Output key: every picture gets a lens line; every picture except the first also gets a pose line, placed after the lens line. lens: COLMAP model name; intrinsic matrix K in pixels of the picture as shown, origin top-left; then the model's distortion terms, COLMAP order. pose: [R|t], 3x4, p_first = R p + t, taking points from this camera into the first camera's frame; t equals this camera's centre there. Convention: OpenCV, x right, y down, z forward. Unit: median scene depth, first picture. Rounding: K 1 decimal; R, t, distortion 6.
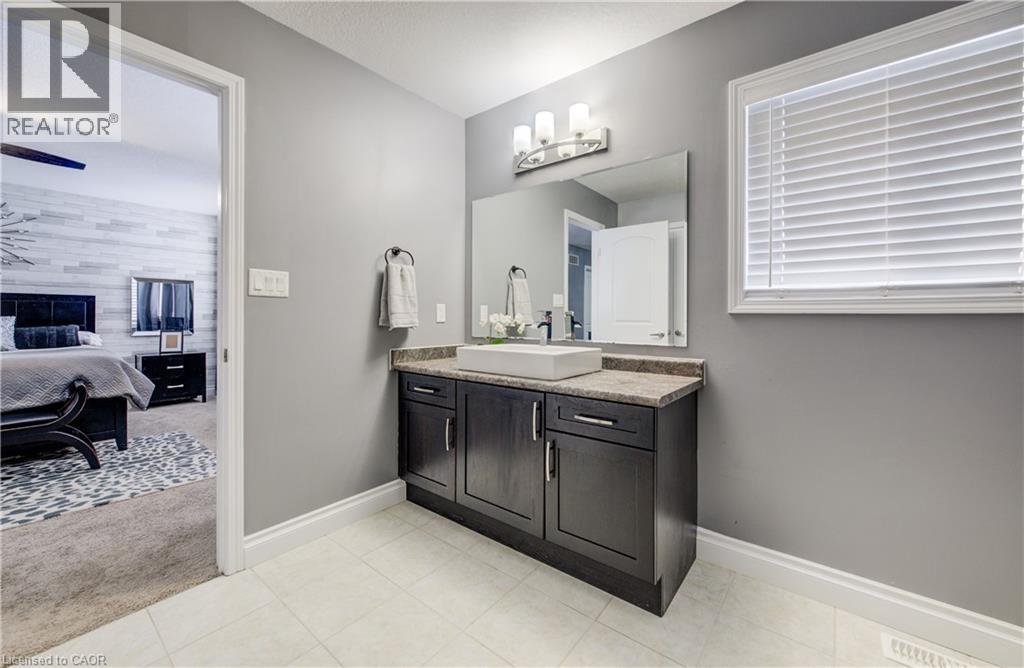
lens RADIAL K [[406.9, 0, 510.8], [0, 406.9, 316.4], [0, 0, 1]] dist [0.000318, 0.000263]
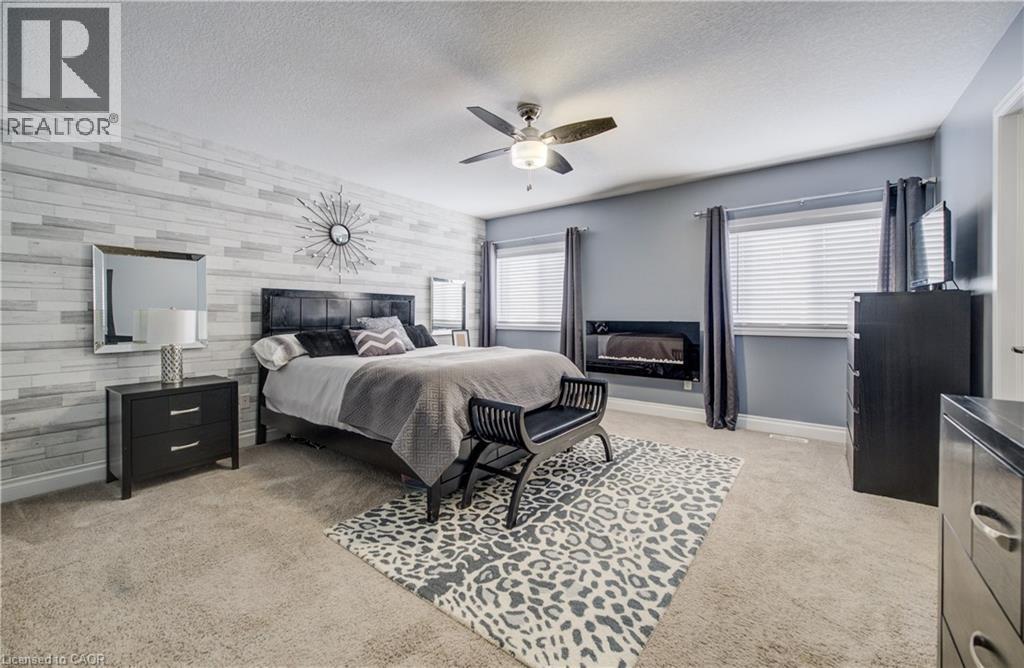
lens RADIAL K [[402.5, 0, 508.4], [0, 402.5, 301.9], [0, 0, 1]] dist [0.000099, -0.000003]
pose [[0.999733, -0.003580, 0.022814, -0.751429], [0.004346, 0.999425, -0.033632, -0.000797], [-0.022681, 0.033722, 0.999174, 0.000825]]
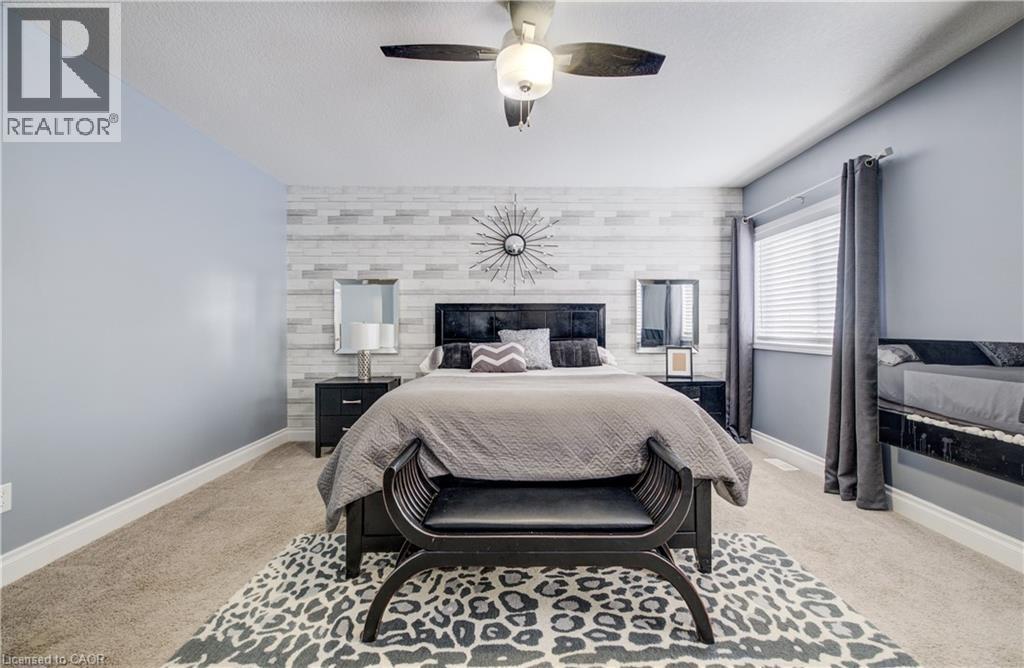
lens RADIAL K [[406.9, 0, 510.8], [0, 406.9, 316.4], [0, 0, 1]] dist [0.000318, 0.000263]
pose [[0.634765, -0.024107, -0.772329, -0.466104], [0.002652, 0.999575, -0.029020, -0.000983], [0.772701, 0.016372, 0.634559, 0.299330]]
